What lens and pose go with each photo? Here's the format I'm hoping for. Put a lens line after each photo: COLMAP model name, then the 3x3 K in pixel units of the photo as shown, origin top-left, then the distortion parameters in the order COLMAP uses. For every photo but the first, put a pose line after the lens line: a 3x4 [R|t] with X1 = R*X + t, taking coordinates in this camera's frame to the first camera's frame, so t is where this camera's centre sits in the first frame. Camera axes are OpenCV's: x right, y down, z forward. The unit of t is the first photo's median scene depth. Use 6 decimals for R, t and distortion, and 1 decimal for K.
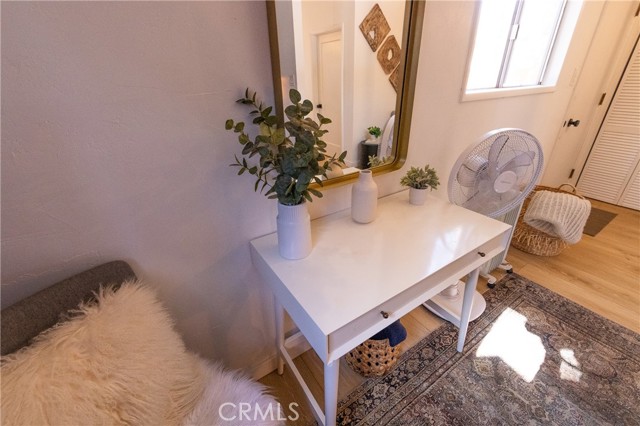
lens RADIAL K [[266.1, 0, 320.0], [0, 266.1, 213.0], [0, 0, 1]] dist [0.000005, -0.000017]
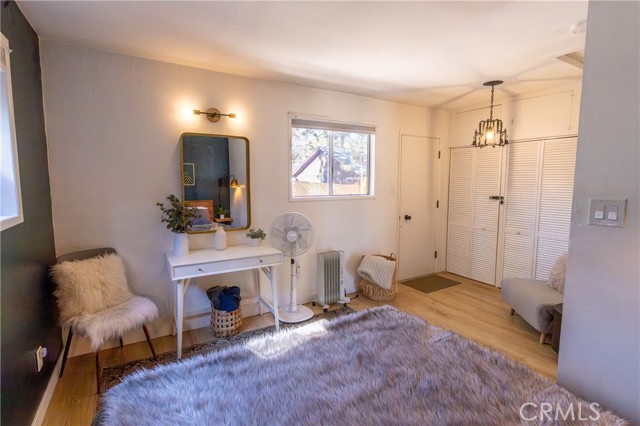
lens RADIAL K [[307.8, 0, 320.0], [0, 307.8, 213.0], [0, 0, 1]] dist [0.000237, -0.000049]
pose [[0.998676, 0.028466, -0.042838, 0.767940], [-0.041888, 0.933450, -0.356252, 0.439066], [0.029846, 0.357575, 0.933407, -1.034902]]
